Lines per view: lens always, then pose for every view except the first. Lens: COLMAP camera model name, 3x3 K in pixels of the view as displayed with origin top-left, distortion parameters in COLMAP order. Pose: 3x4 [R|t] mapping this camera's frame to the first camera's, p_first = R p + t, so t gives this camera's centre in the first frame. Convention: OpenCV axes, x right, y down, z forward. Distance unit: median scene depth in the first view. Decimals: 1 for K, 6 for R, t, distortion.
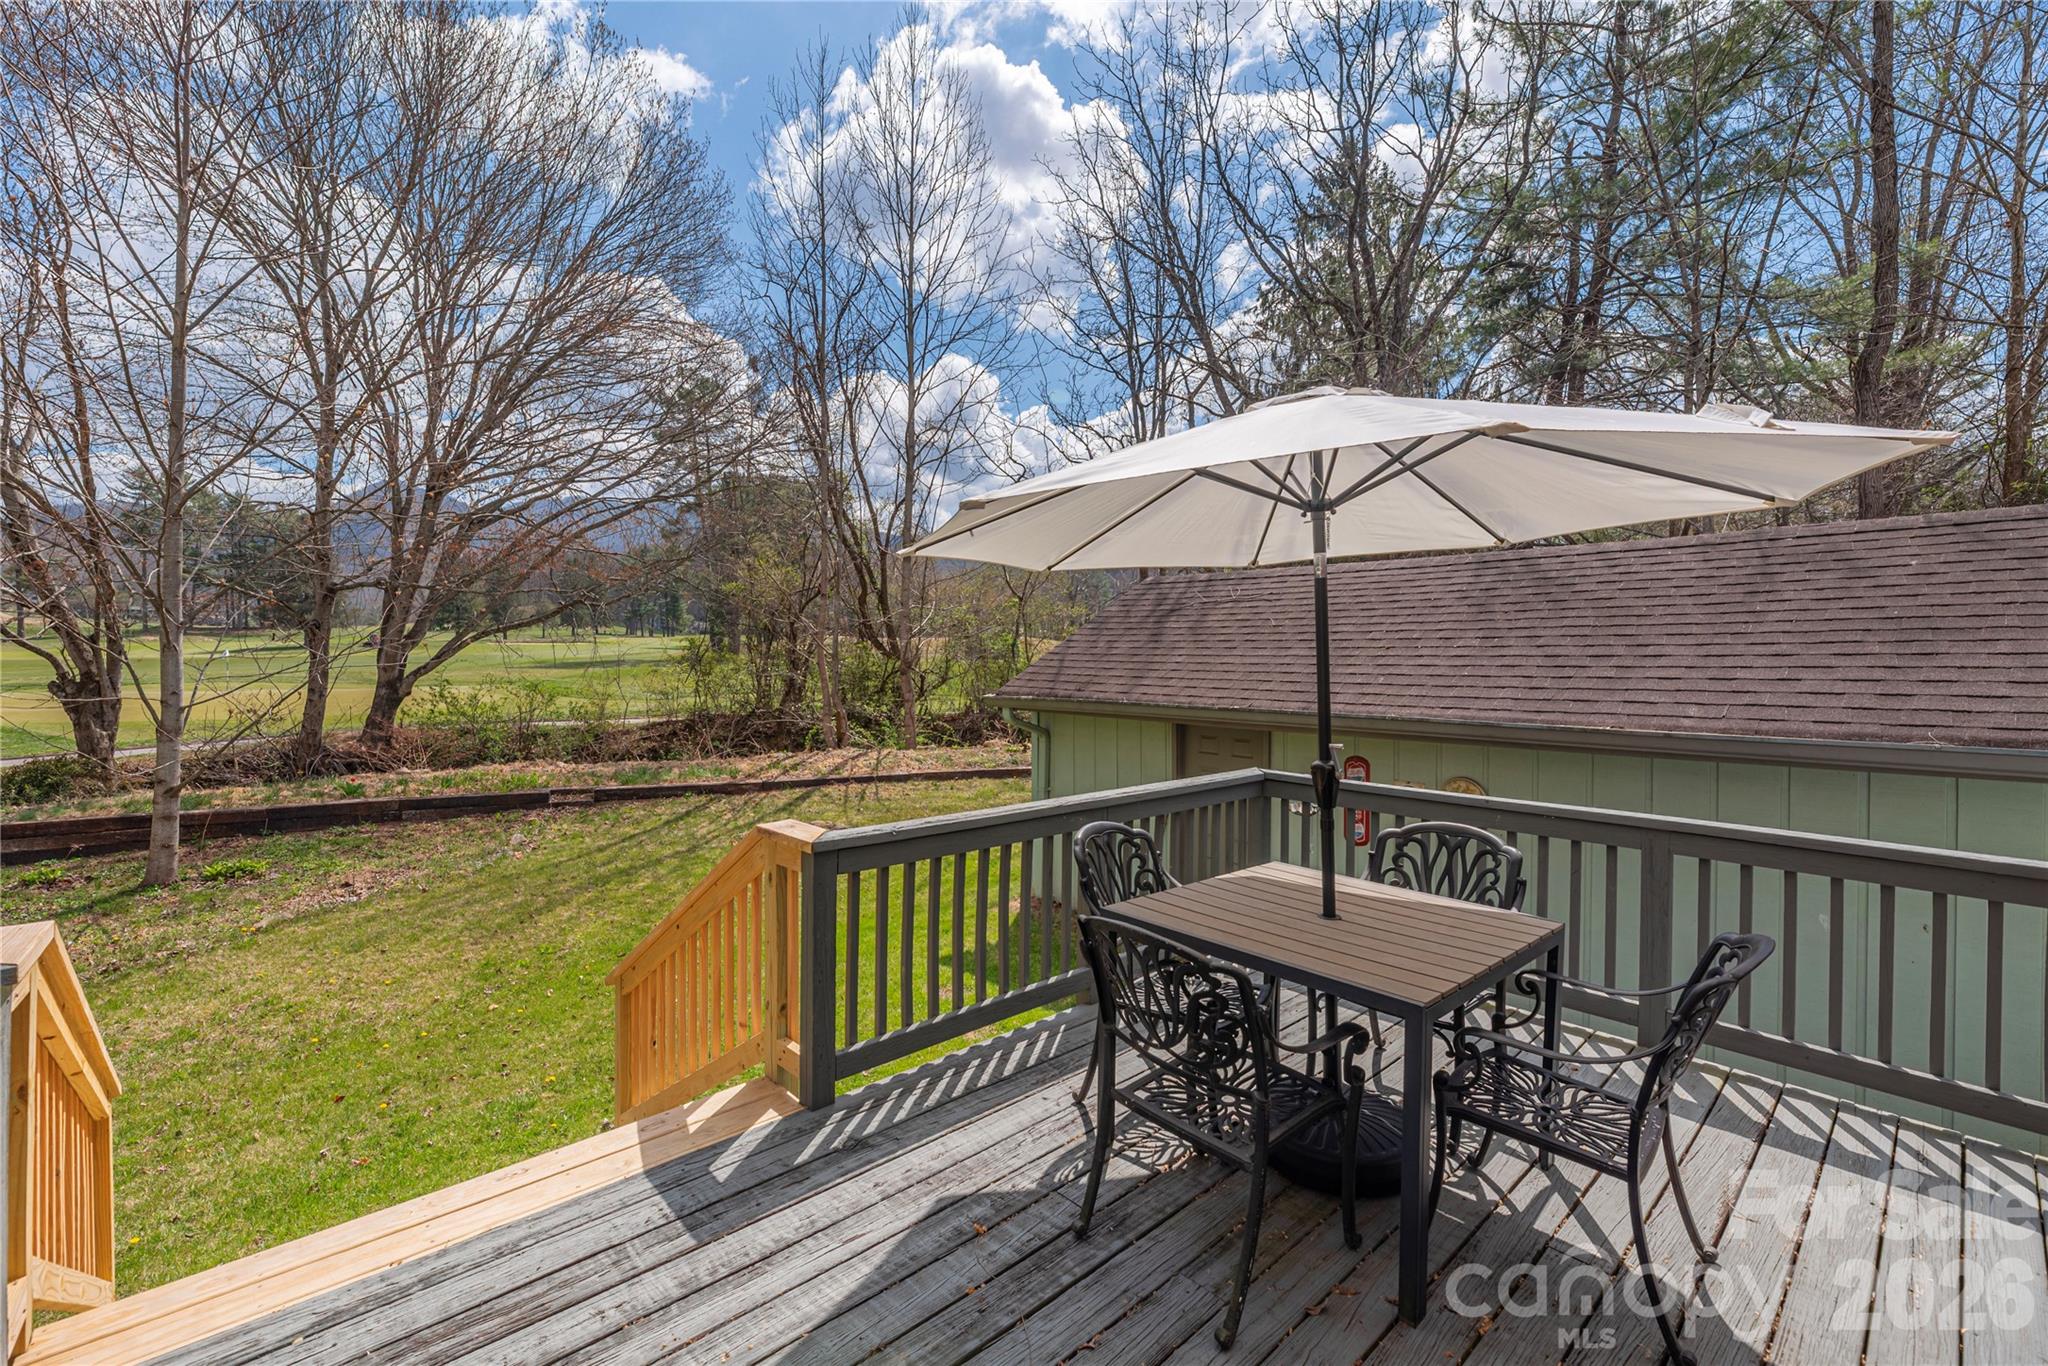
lens RADIAL K [[860.5, 0, 1013.1], [0, 860.5, 654.6], [0, 0, 1]] dist [-0.002299, 0.000280]
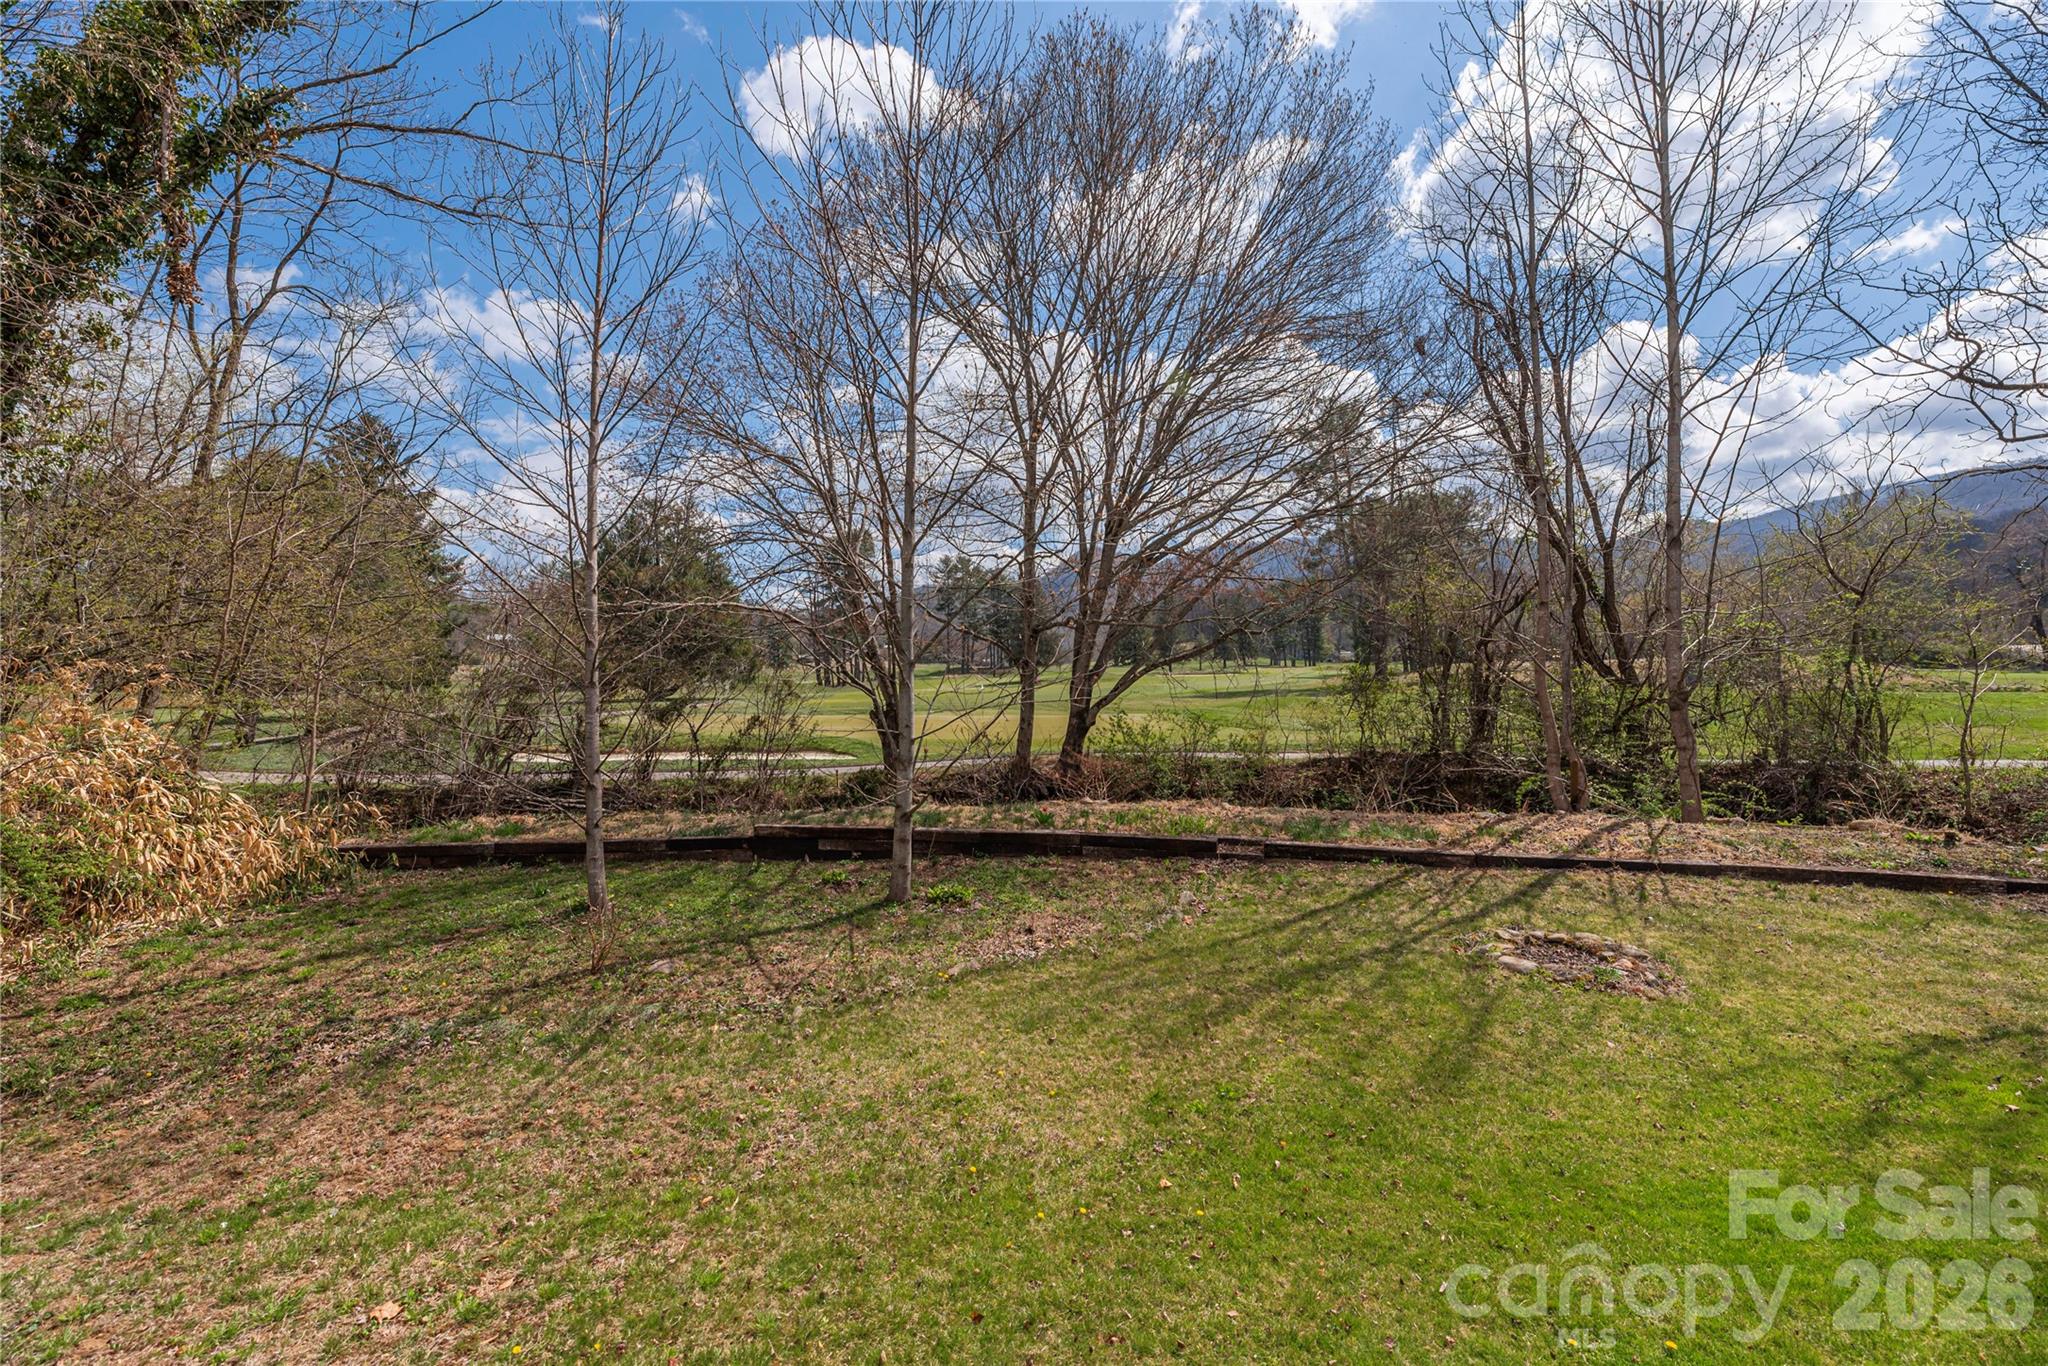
lens RADIAL K [[848.3, 0, 1016.7], [0, 848.3, 689.3], [0, 0, 1]] dist [-0.003746, -0.000205]
pose [[0.756521, -0.007068, -0.653931, -0.098946], [0.011659, 0.999928, 0.002679, -0.001927], [0.653865, -0.009651, 0.756550, 0.164732]]
